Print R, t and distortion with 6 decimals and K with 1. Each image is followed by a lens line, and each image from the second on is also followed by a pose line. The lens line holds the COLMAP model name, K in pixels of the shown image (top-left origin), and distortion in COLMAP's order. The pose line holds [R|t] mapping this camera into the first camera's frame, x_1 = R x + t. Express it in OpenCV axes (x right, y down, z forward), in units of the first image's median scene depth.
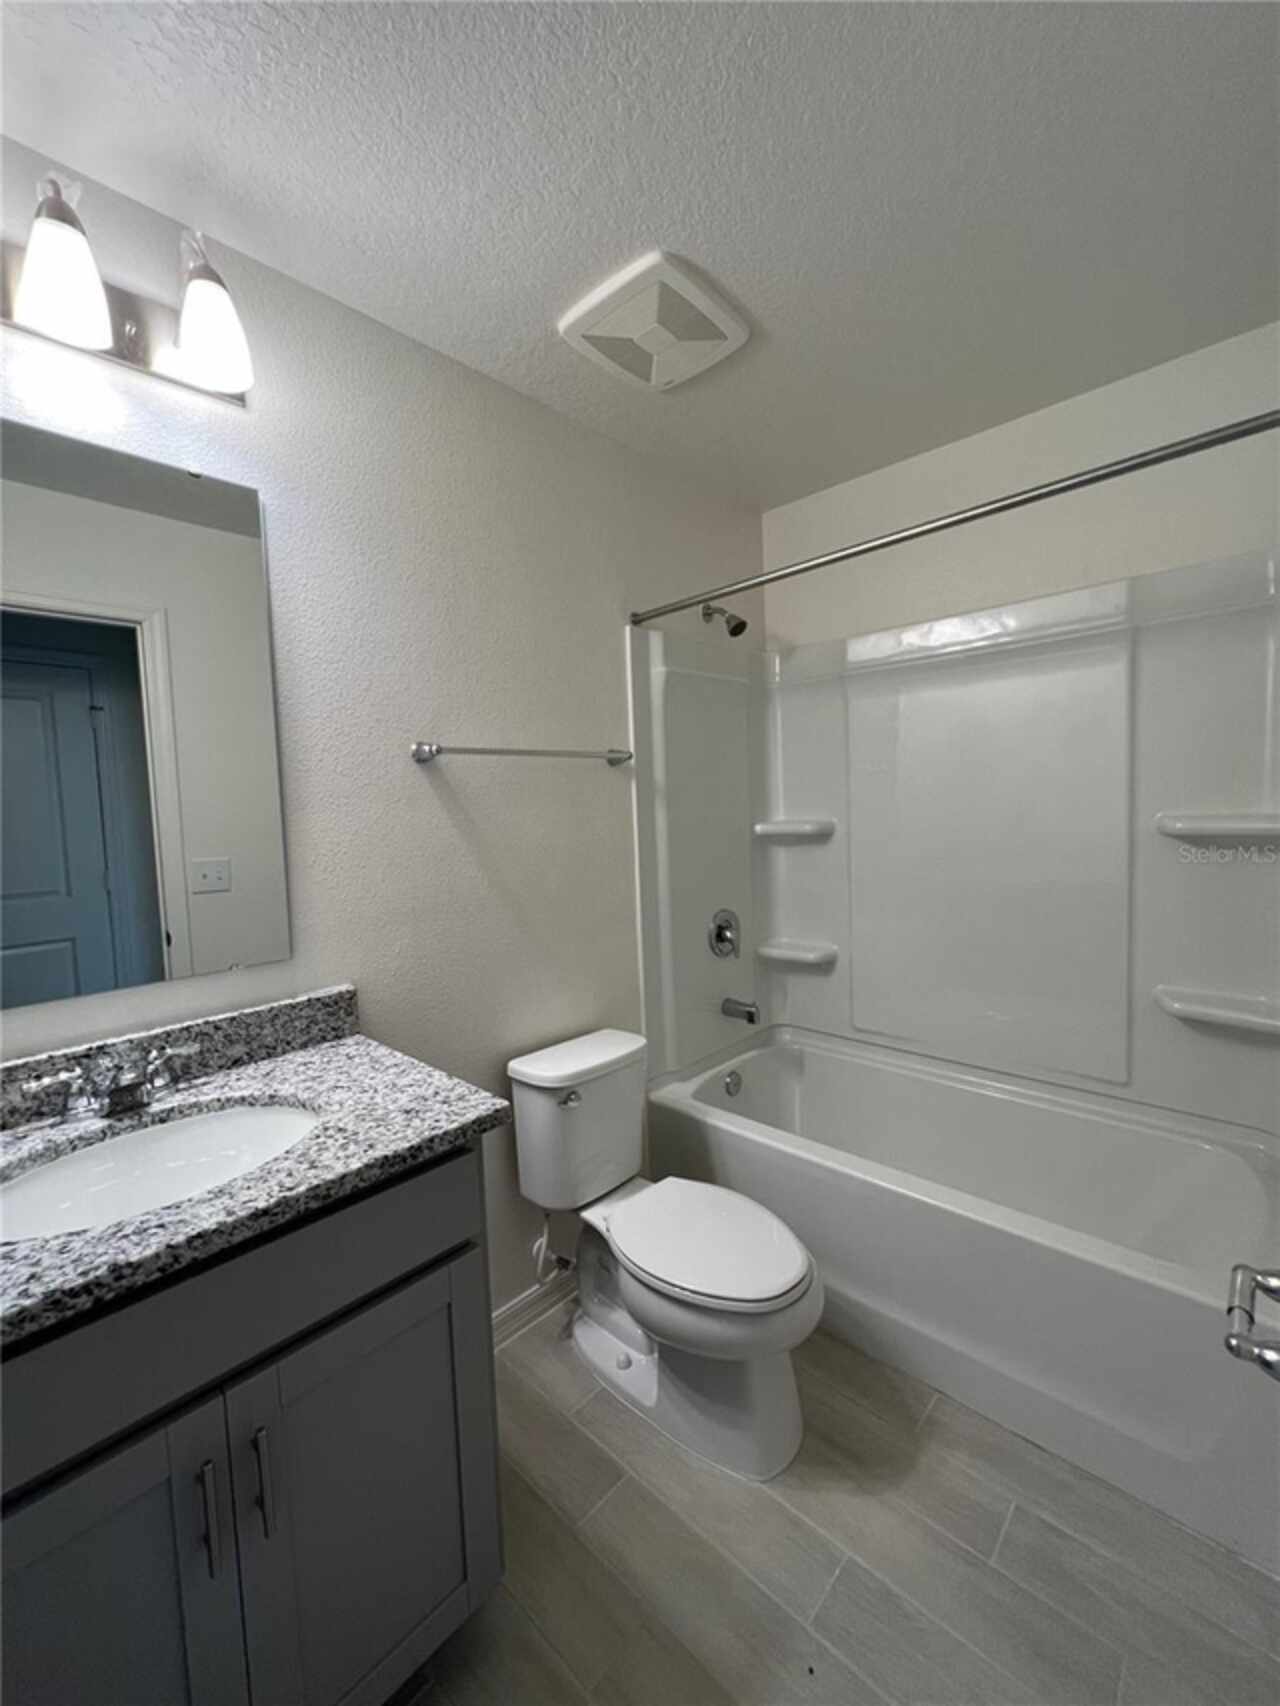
lens RADIAL K [[694.6, 0, 627.6], [0, 694.6, 856.4], [0, 0, 1]] dist [-0.002403, -0.000023]
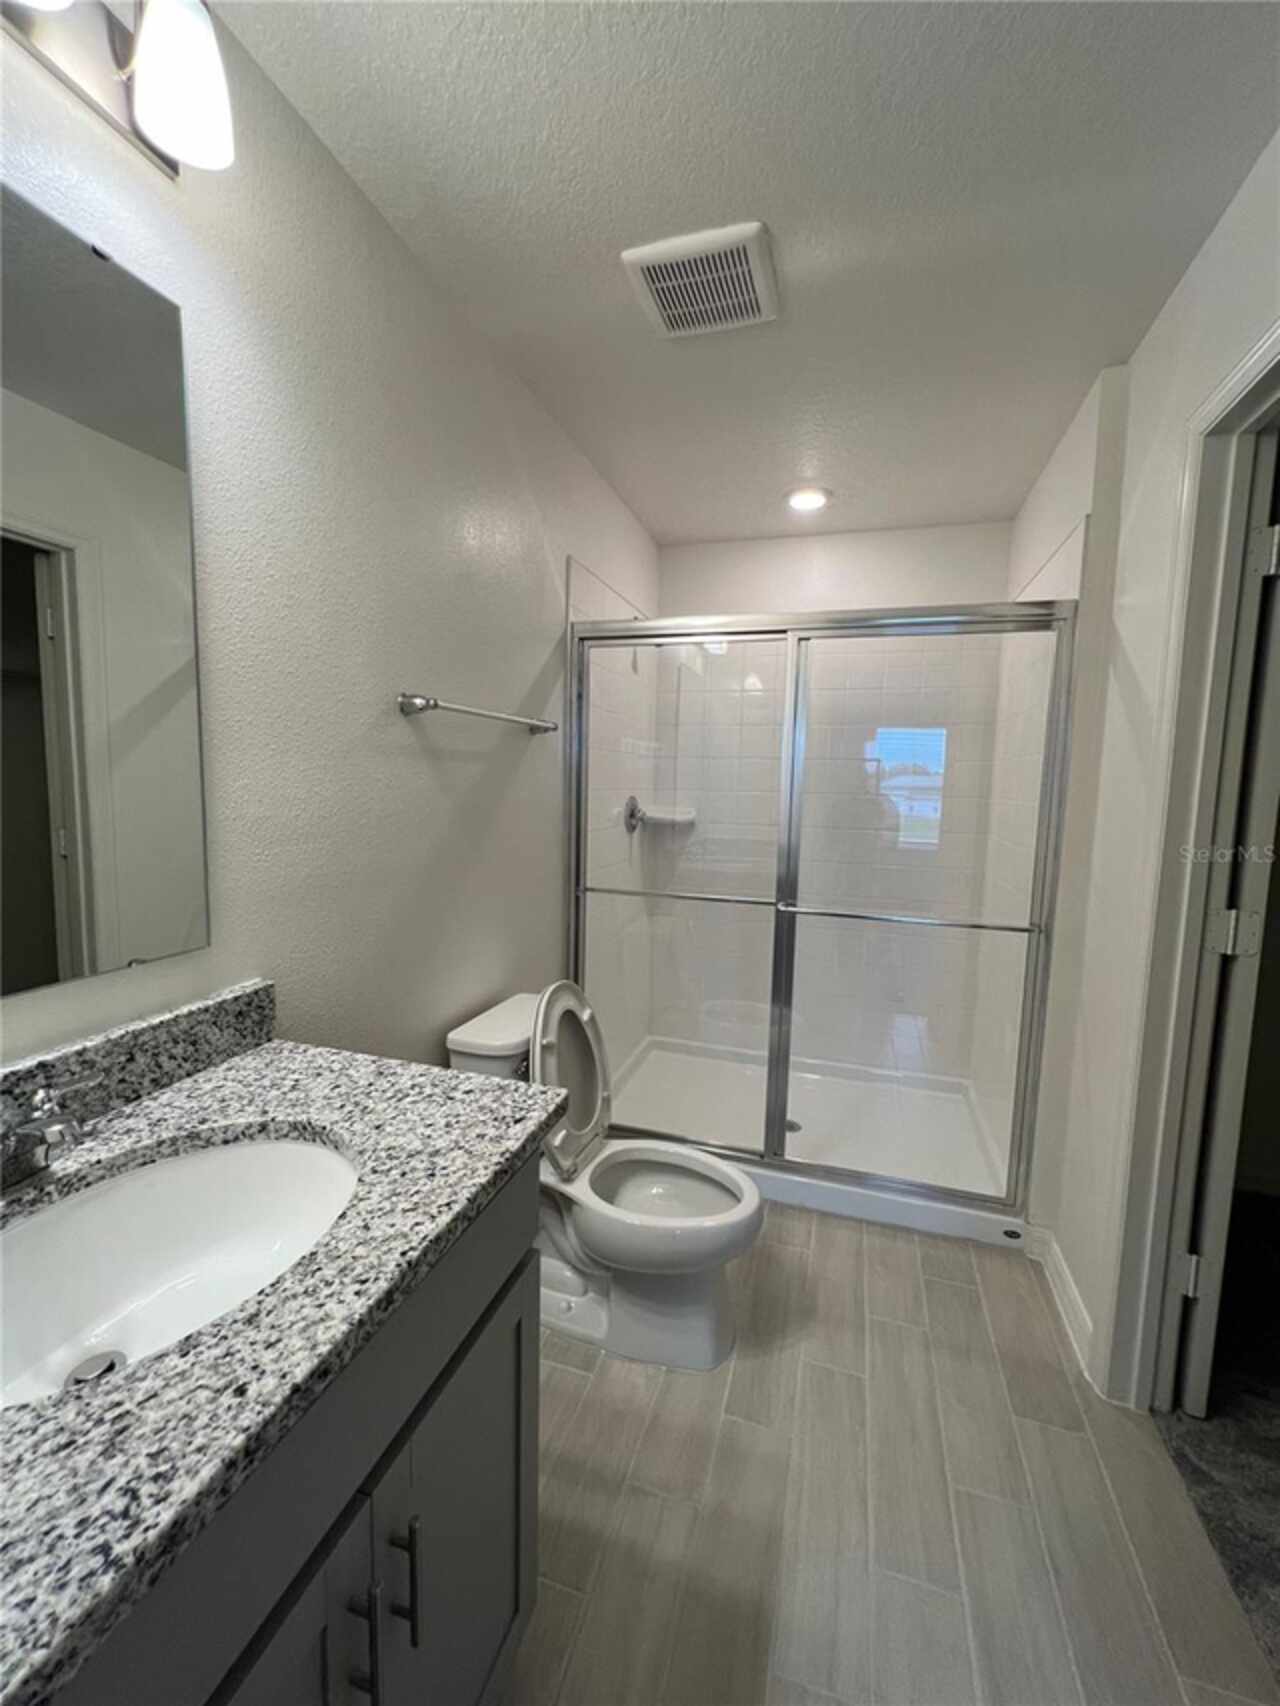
lens RADIAL K [[687.1, 0, 637.7], [0, 687.1, 850.3], [0, 0, 1]] dist [0.001534, 0.000090]
pose [[0.894899, 0.022554, 0.445698, -0.439543], [-0.033920, 0.999271, 0.017539, 0.011786], [-0.444977, -0.030813, 0.895012, 0.133131]]
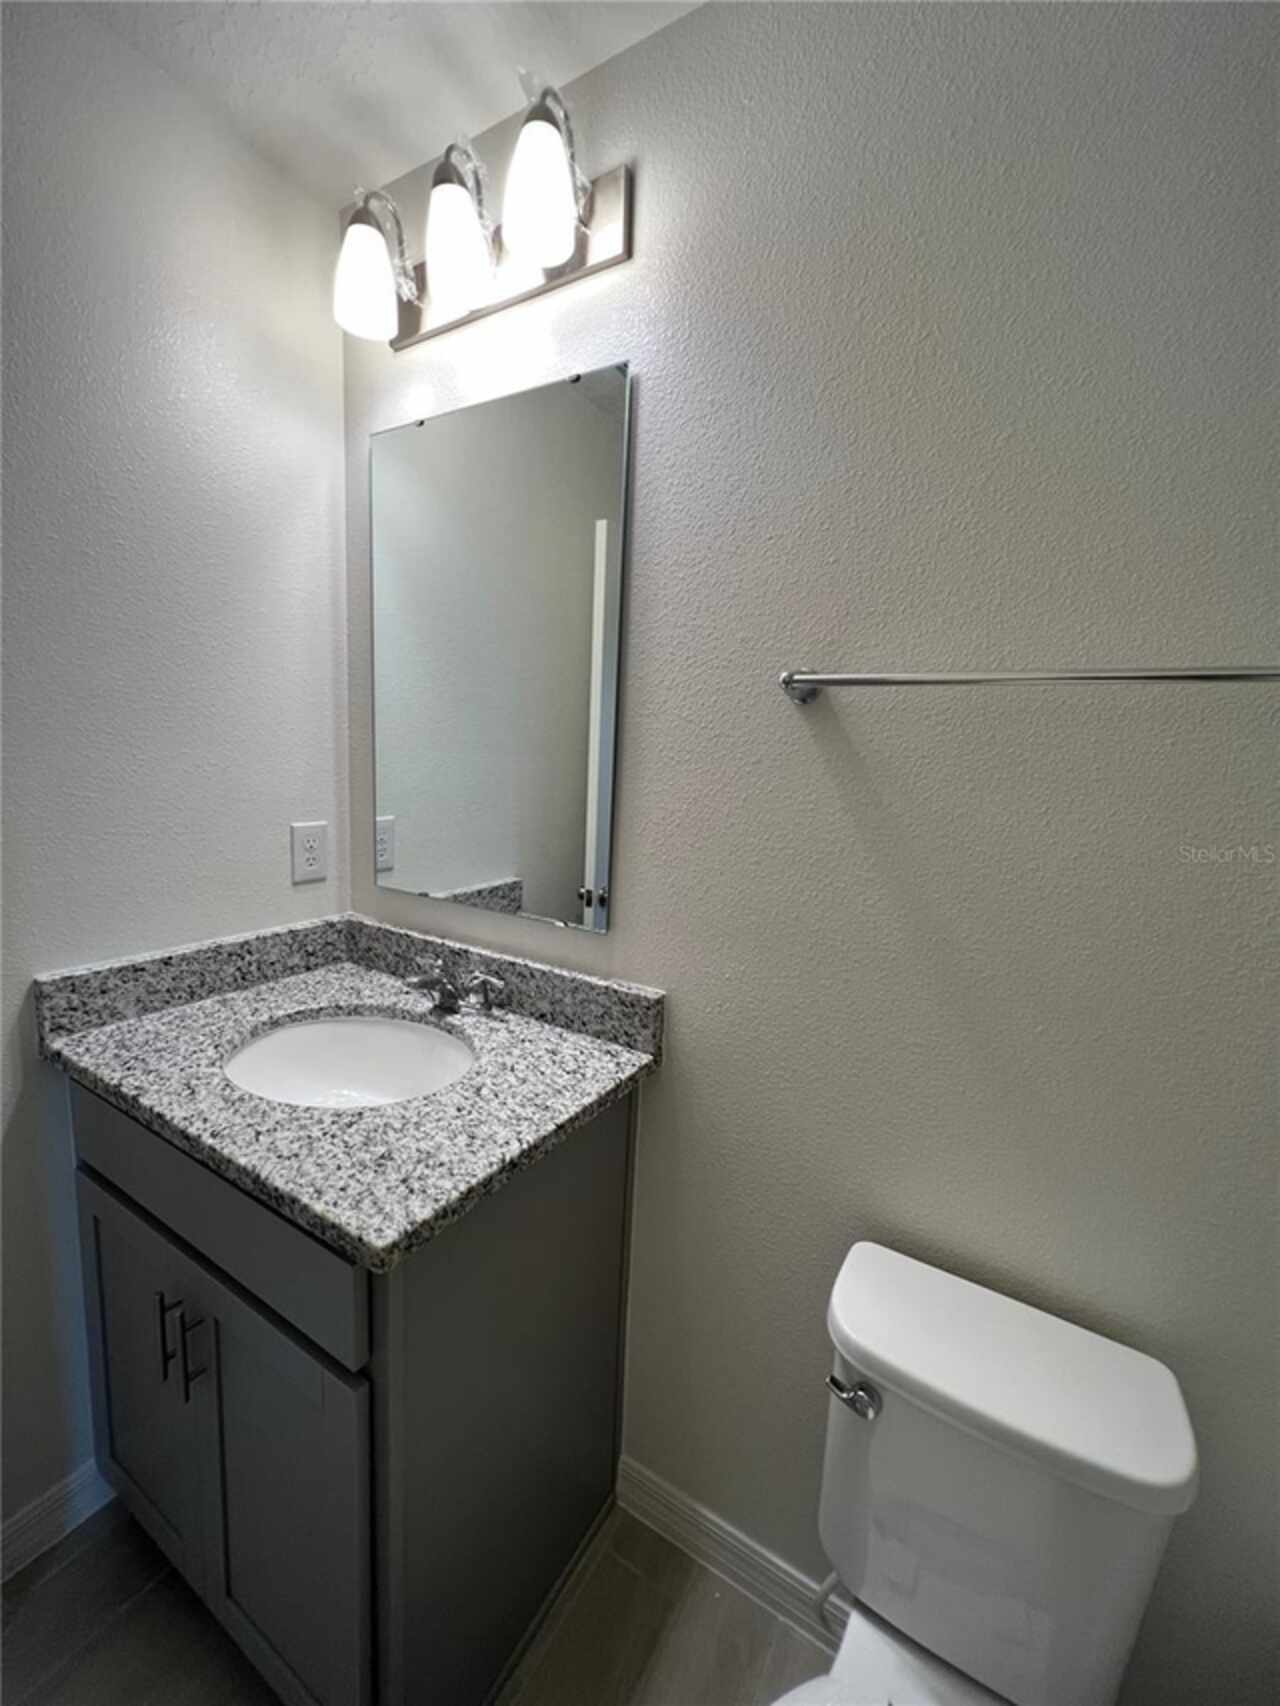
lens RADIAL K [[687.1, 0, 637.0], [0, 687.1, 849.4], [0, 0, 1]] dist [0.001534, 0.000090]
pose [[0.217206, 0.190910, -0.957275, 0.361990], [-0.127727, 0.977815, 0.166025, -0.115751], [0.967733, 0.086208, 0.236771, 0.927838]]
